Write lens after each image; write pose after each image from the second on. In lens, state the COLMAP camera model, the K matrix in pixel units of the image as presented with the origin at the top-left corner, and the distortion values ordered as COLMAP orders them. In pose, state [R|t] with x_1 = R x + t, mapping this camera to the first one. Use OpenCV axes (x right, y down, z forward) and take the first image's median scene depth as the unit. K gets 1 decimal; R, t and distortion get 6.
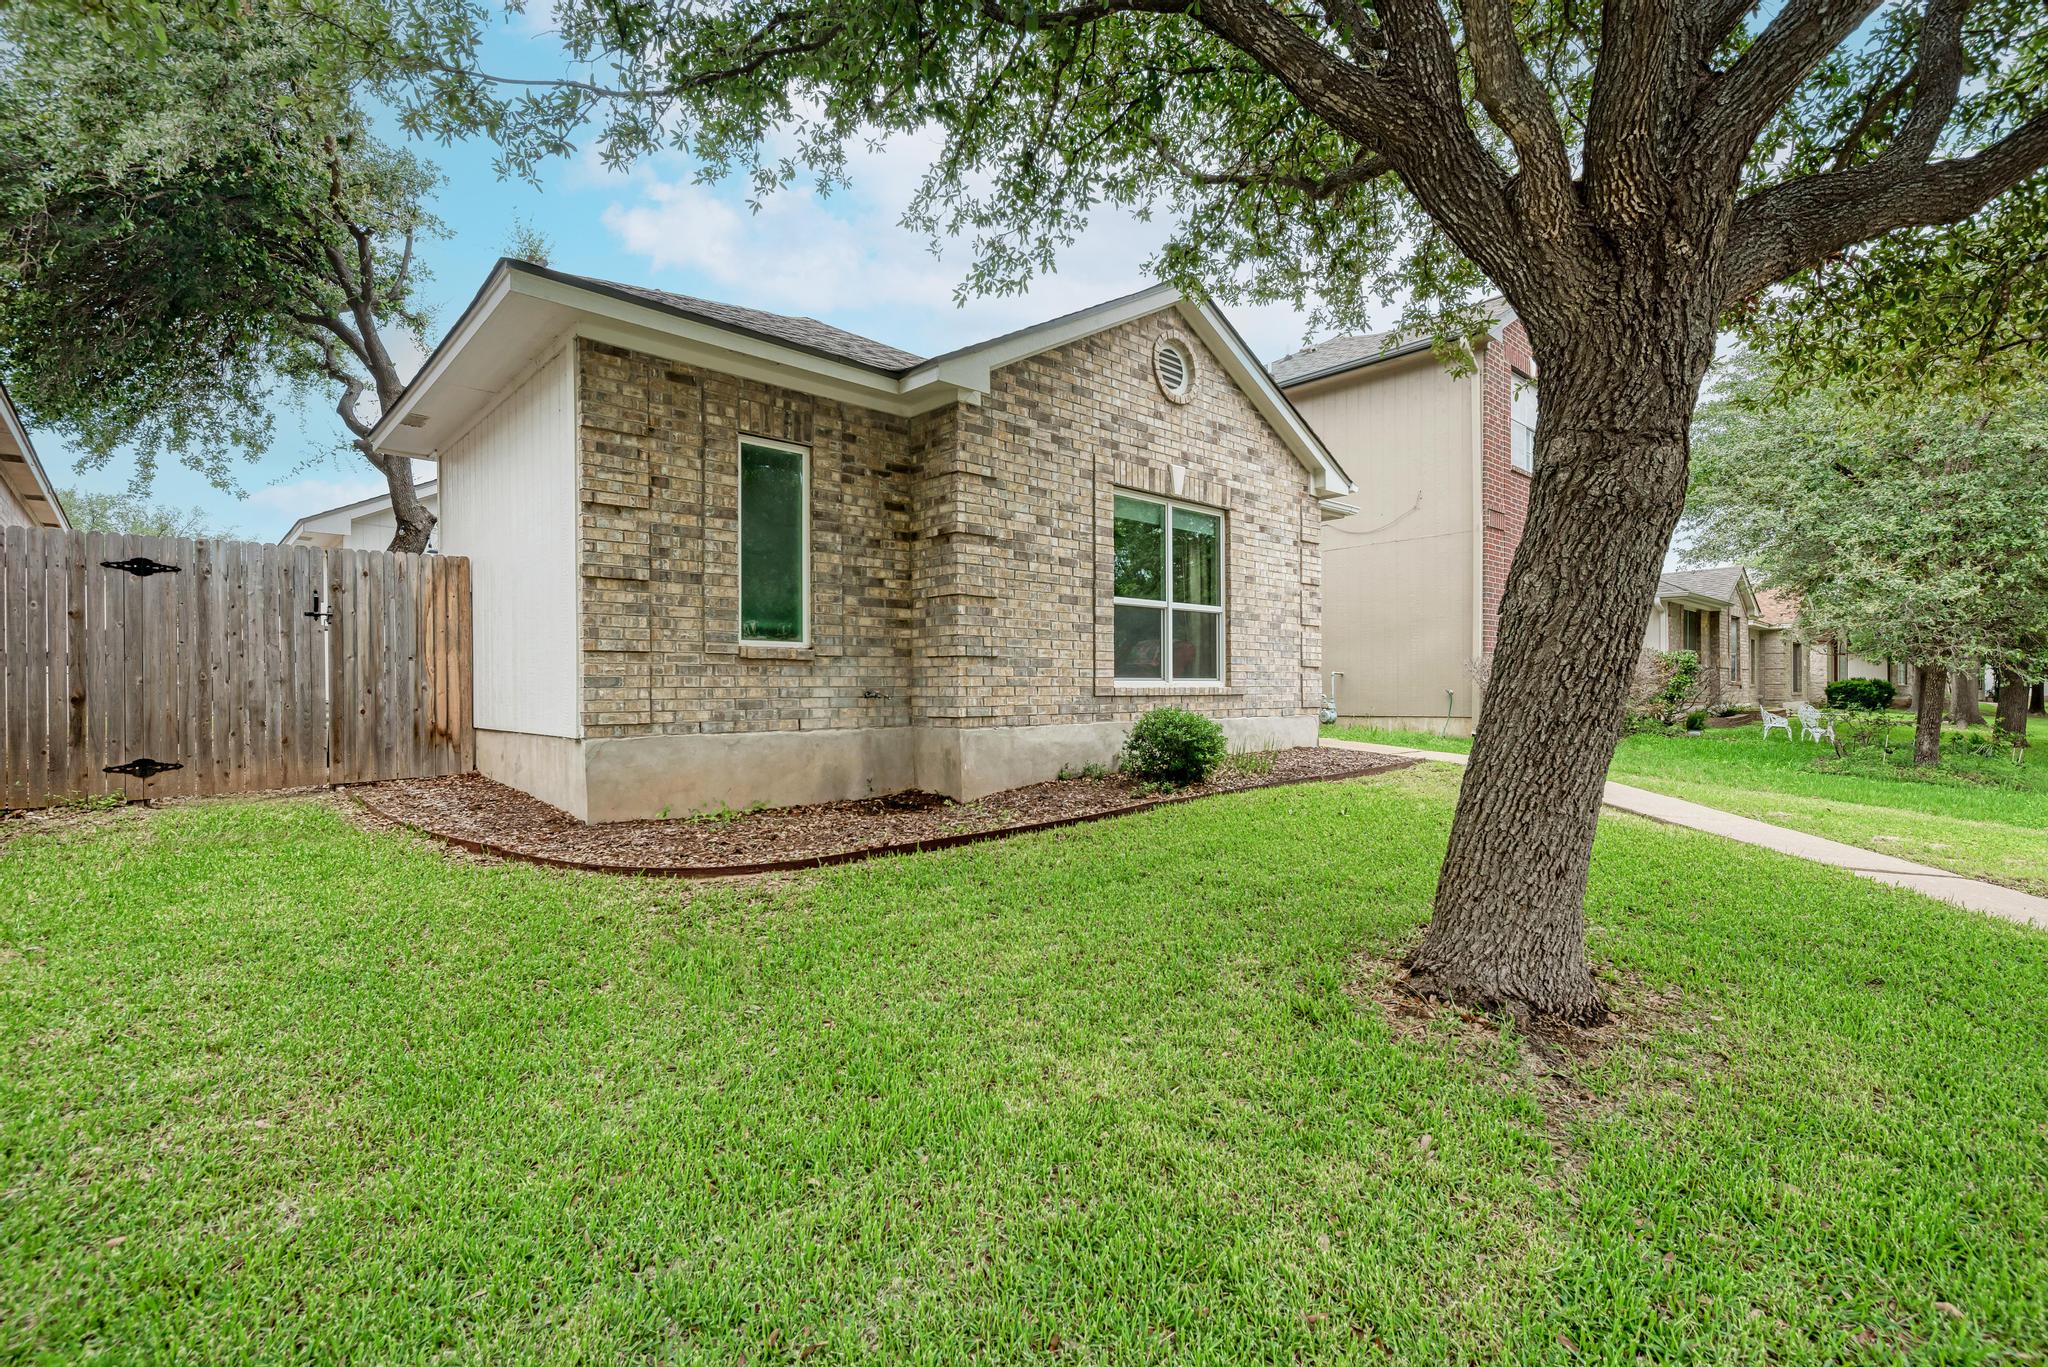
lens RADIAL K [[924.7, 0, 1040.6], [0, 924.7, 687.8], [0, 0, 1]] dist [0.003650, 0.000524]
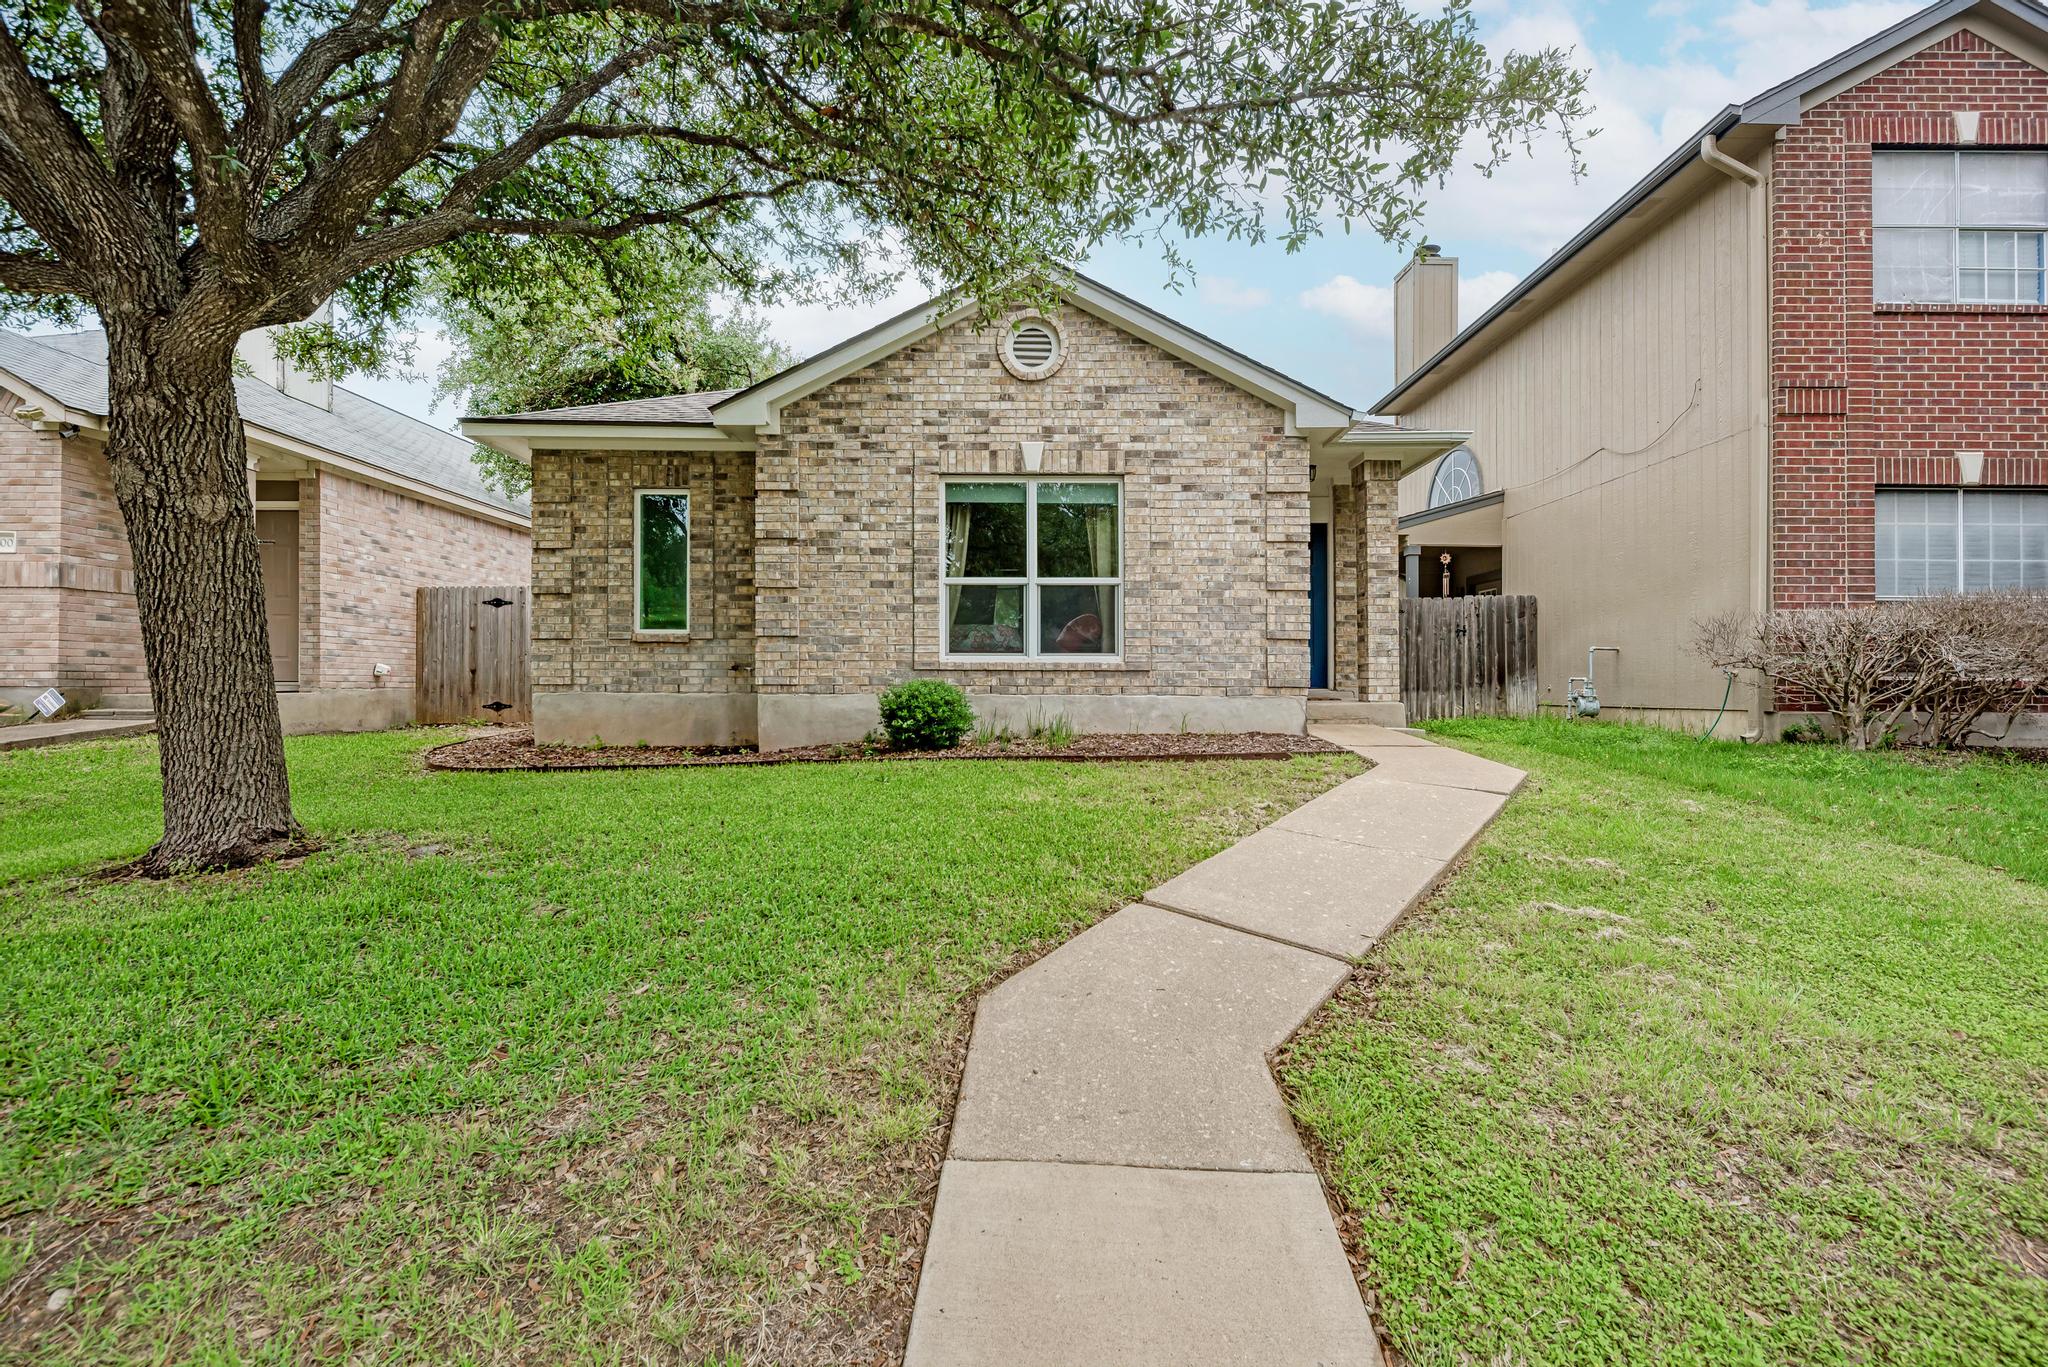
lens RADIAL K [[884.2, 0, 1030.4], [0, 884.2, 672.1], [0, 0, 1]] dist [0.004817, 0.000109]
pose [[0.731406, -0.001973, -0.681940, 0.940157], [-0.004453, 0.999961, -0.007669, 0.020643], [0.681928, 0.008646, 0.731368, 0.348086]]
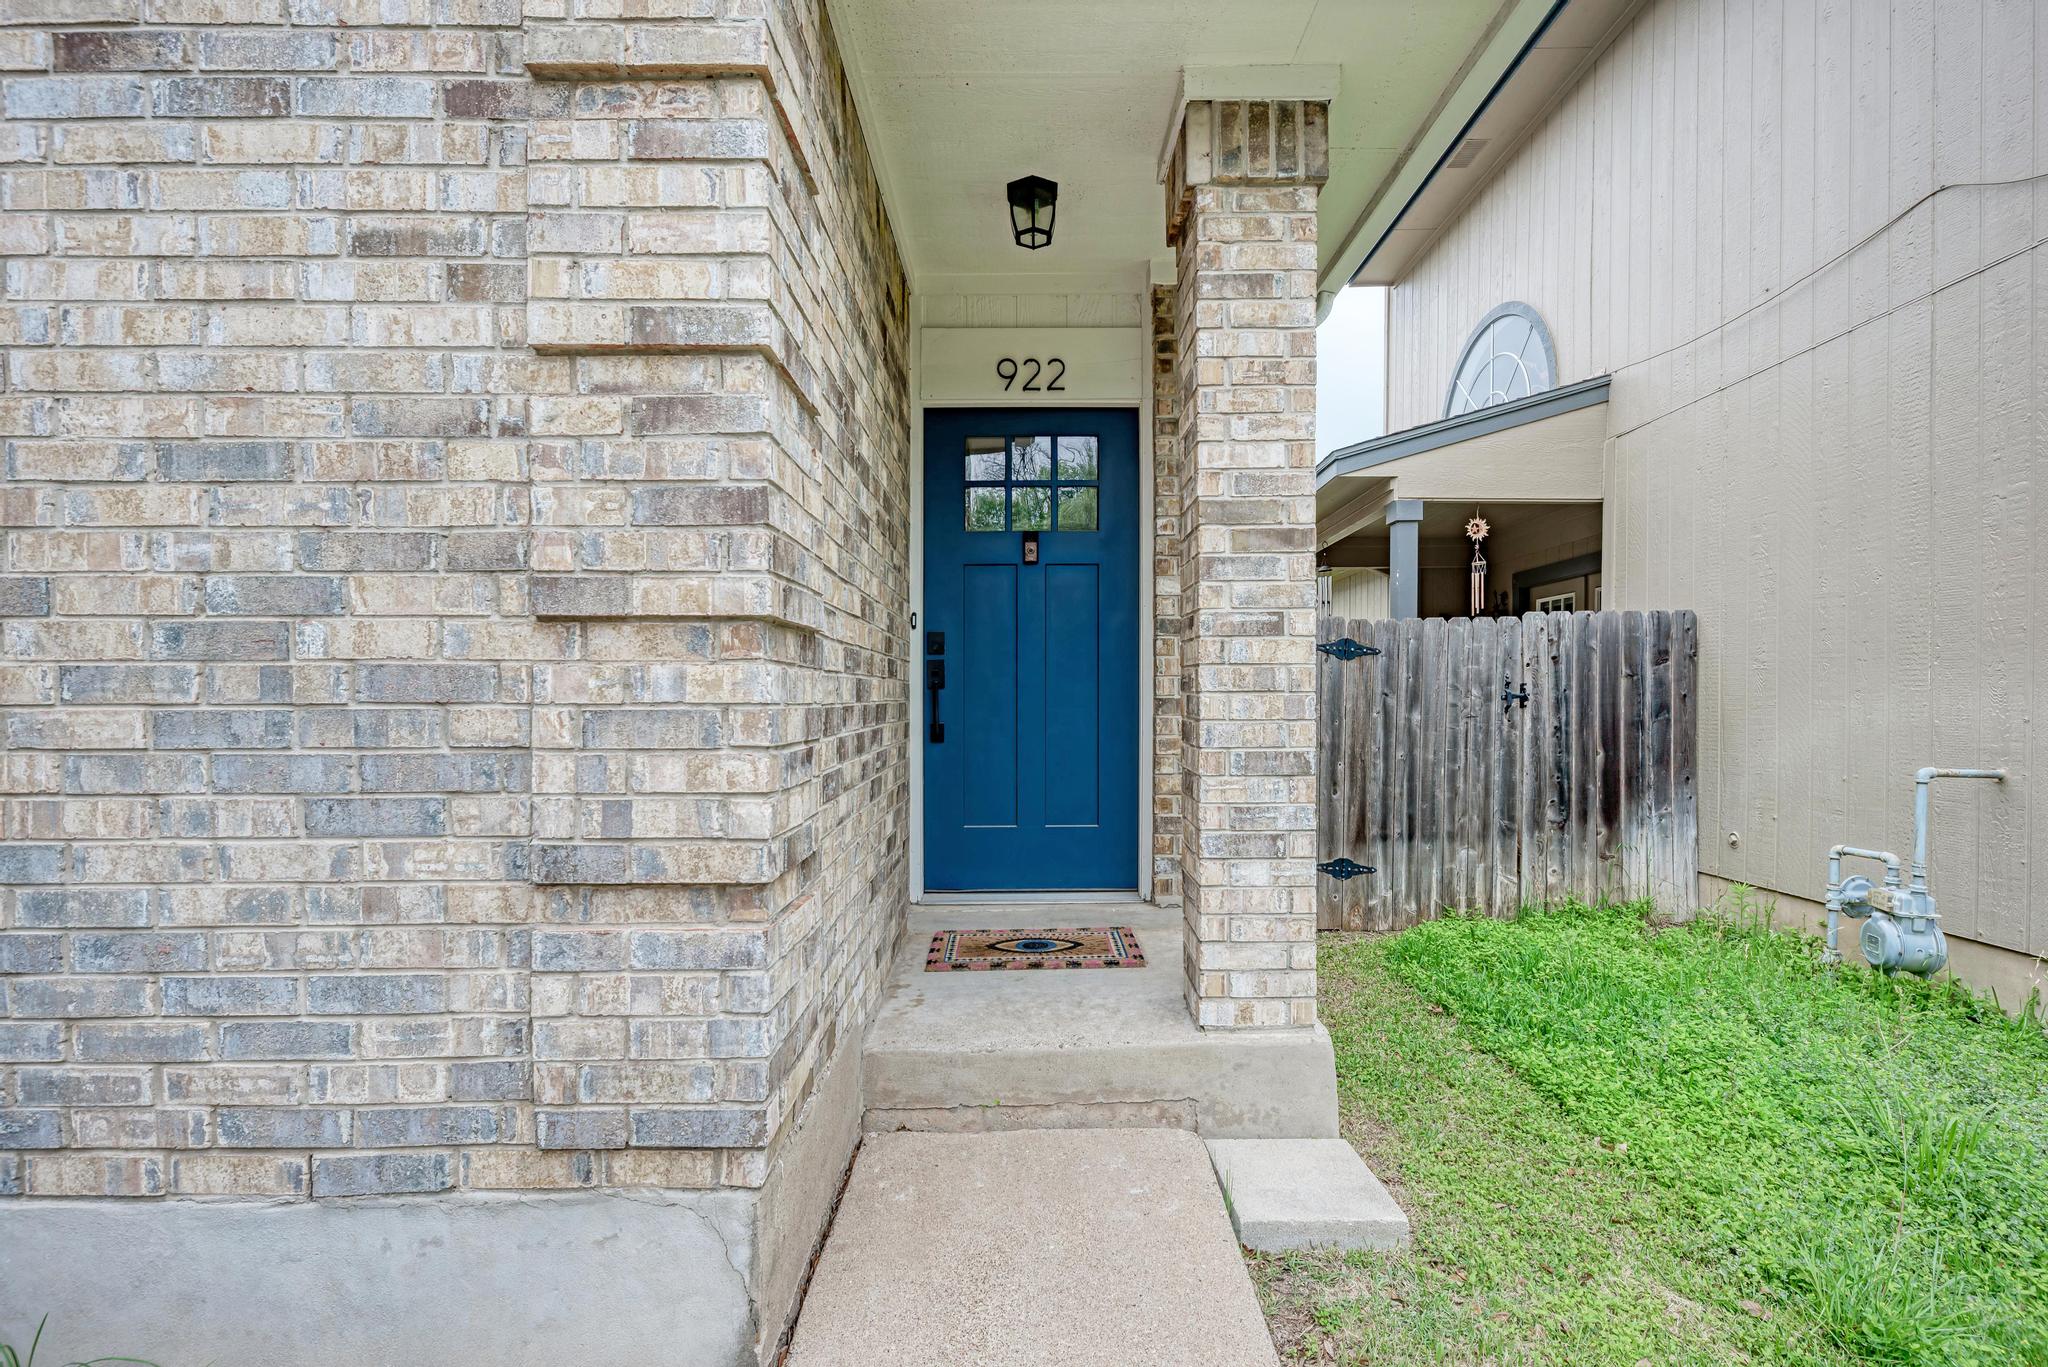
lens RADIAL K [[924.7, 0, 1018.6], [0, 924.7, 717.3], [0, 0, 1]] dist [0.003650, 0.000524]
pose [[0.725283, 0.015744, -0.688271, 0.621266], [0.003475, 0.999642, 0.026529, -0.076194], [0.688443, -0.021633, 0.724968, 1.302169]]
